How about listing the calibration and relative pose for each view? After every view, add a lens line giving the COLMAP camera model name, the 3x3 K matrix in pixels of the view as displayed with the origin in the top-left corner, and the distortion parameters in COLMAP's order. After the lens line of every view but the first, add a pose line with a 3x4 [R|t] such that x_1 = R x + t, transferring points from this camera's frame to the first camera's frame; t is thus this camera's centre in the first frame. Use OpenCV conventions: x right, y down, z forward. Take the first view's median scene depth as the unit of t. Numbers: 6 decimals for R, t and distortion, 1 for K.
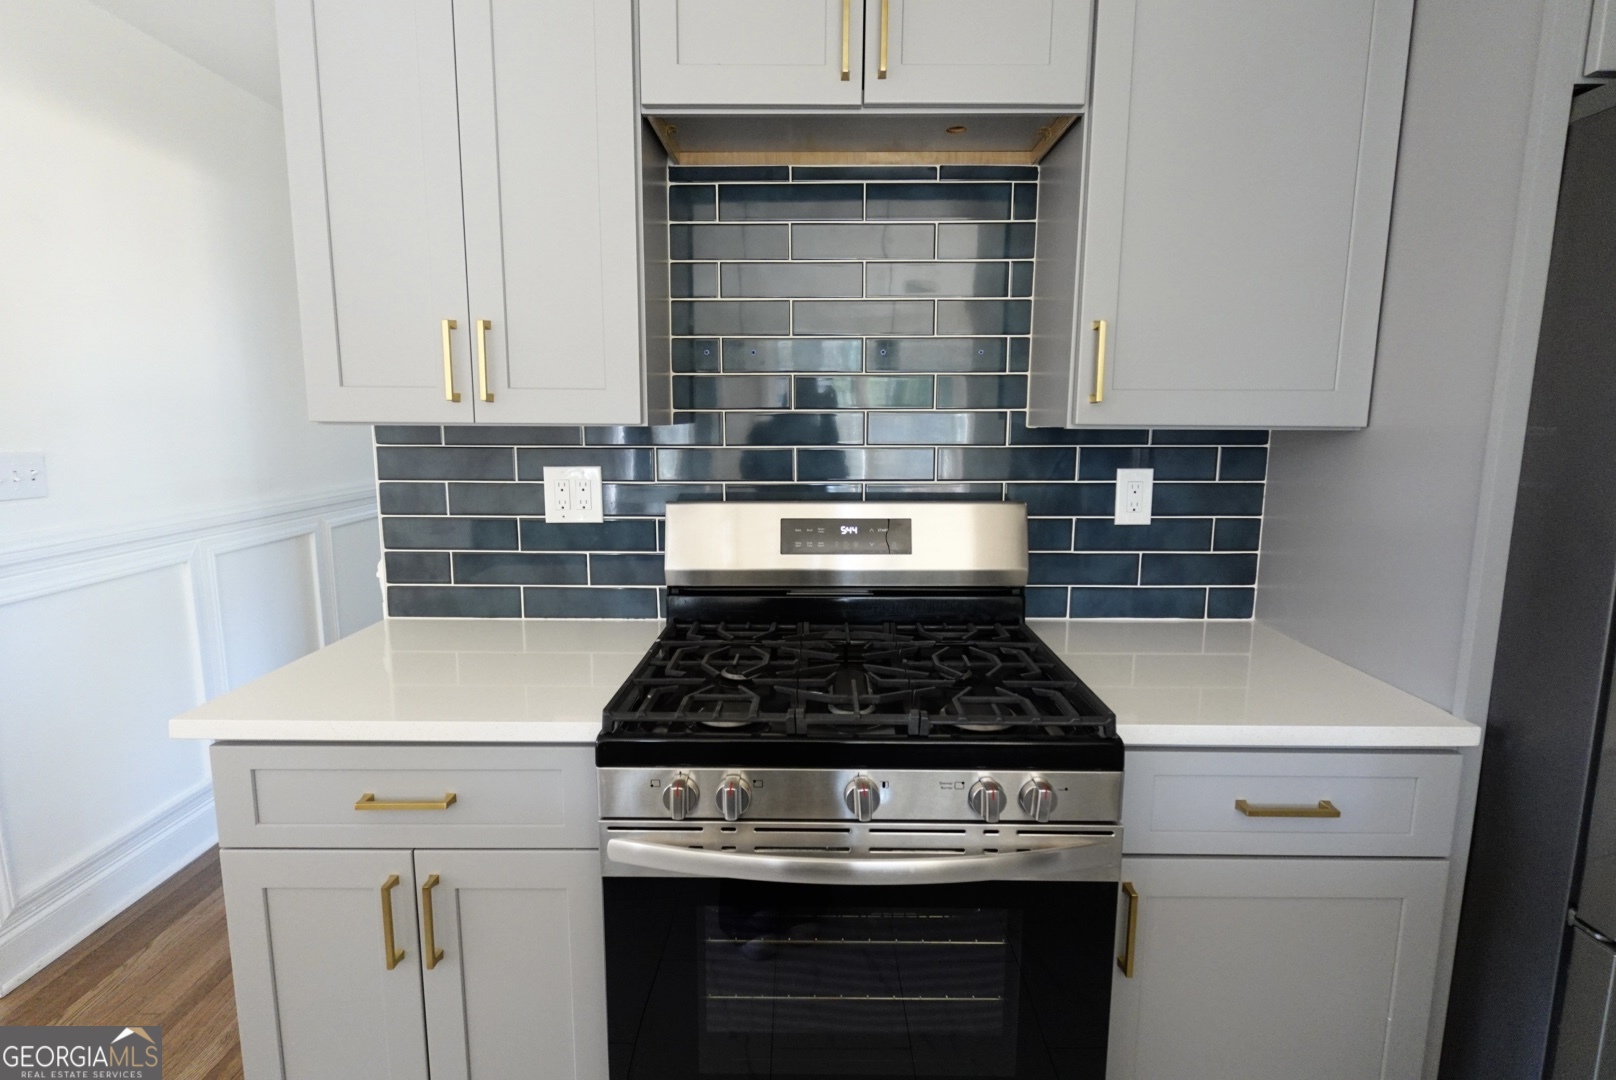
lens RADIAL K [[815.8, 0, 805.3], [0, 815.8, 541.7], [0, 0, 1]] dist [0.001219, -0.002941]
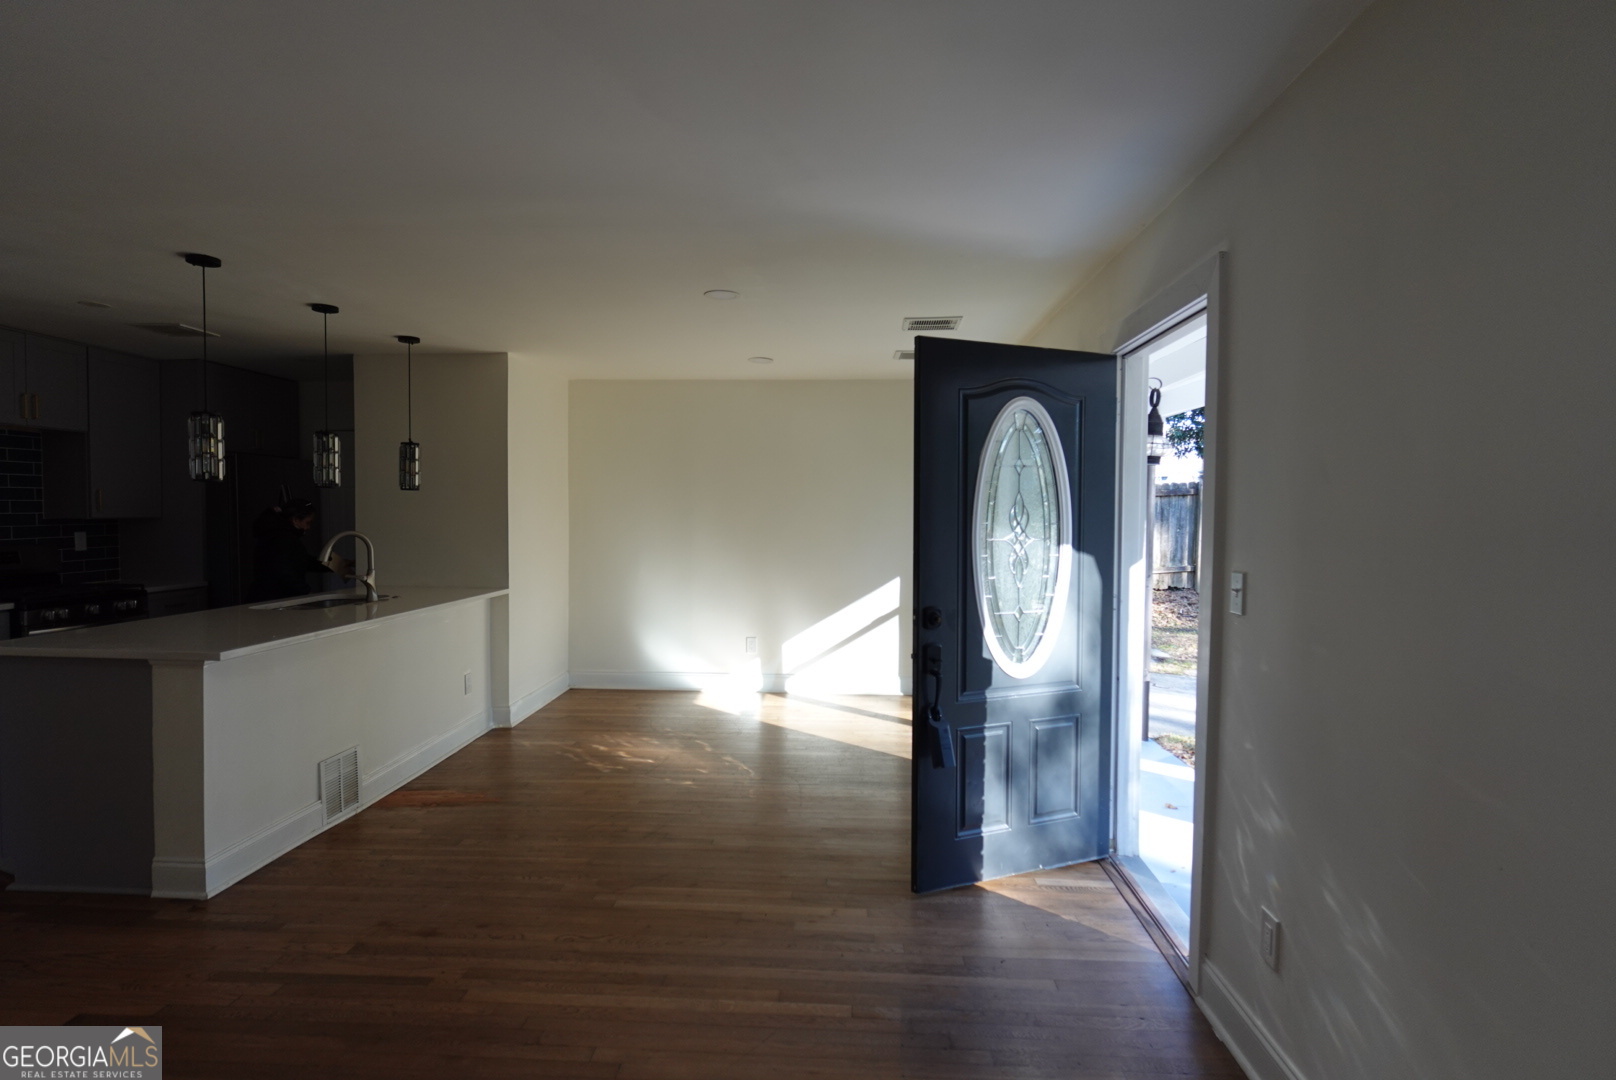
lens RADIAL K [[819.5, 0, 806.1], [0, 819.5, 540.7], [0, 0, 1]] dist [-0.000445, 0.000149]
pose [[0.041252, -0.039866, 0.998353, -2.490842], [0.146194, 0.988691, 0.033439, 0.231335], [-0.988396, 0.144573, 0.046613, -1.775201]]
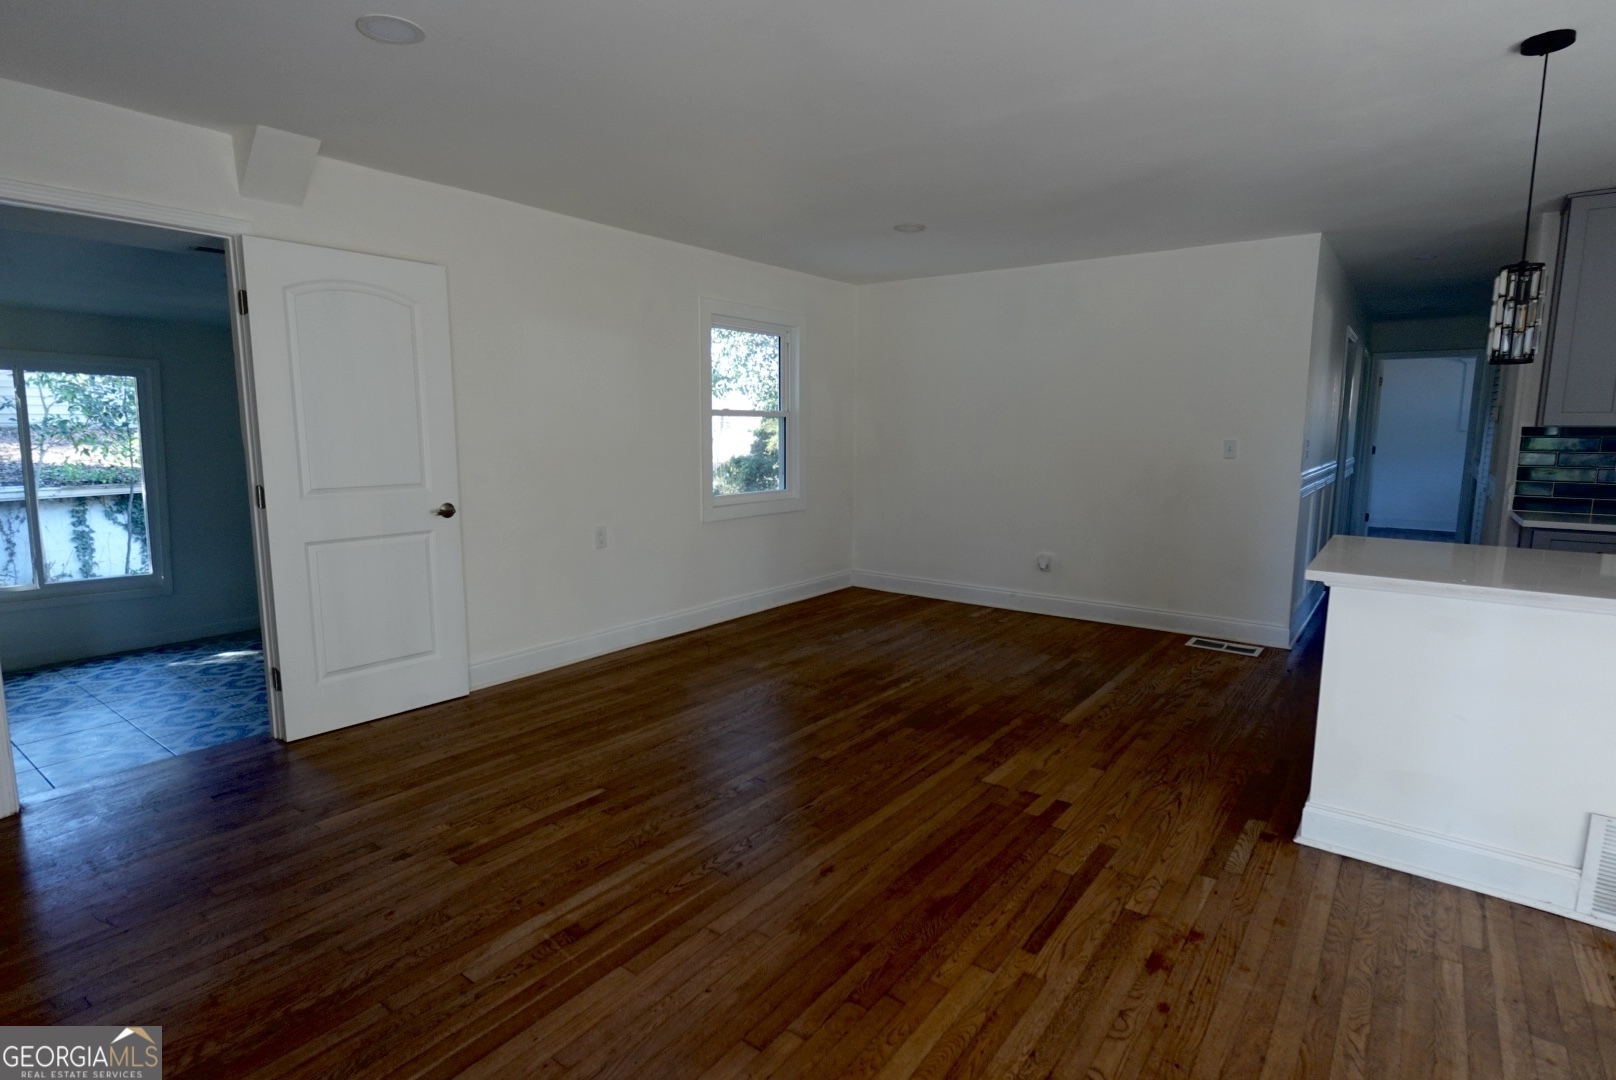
lens RADIAL K [[815.8, 0, 805.3], [0, 815.8, 541.7], [0, 0, 1]] dist [0.001219, -0.002941]
pose [[0.806431, 0.082883, -0.585491, -0.797407], [-0.091881, 0.995666, 0.014396, 0.347198], [0.584147, 0.042186, 0.810551, -2.134475]]
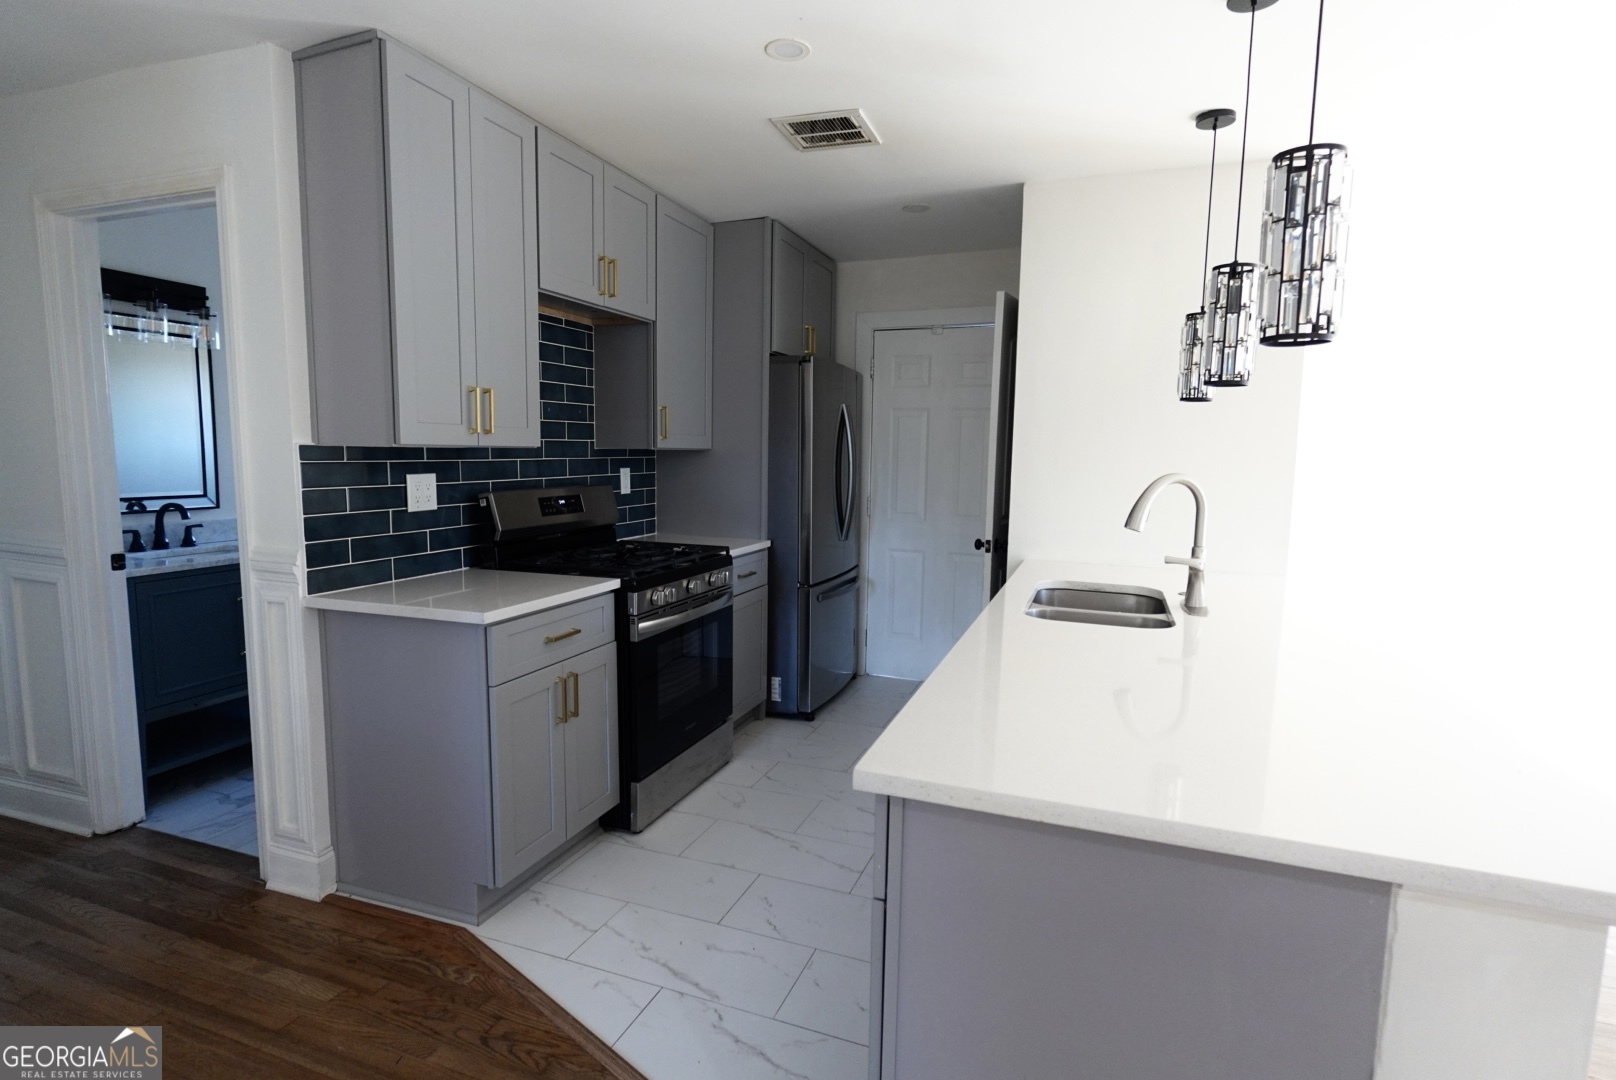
lens RADIAL K [[819.5, 0, 806.1], [0, 819.5, 540.7], [0, 0, 1]] dist [-0.000445, 0.000149]
pose [[0.334047, -0.102258, 0.936993, -1.498582], [0.130046, 0.989590, 0.061635, 0.030634], [-0.933542, 0.101263, 0.343868, -0.185346]]
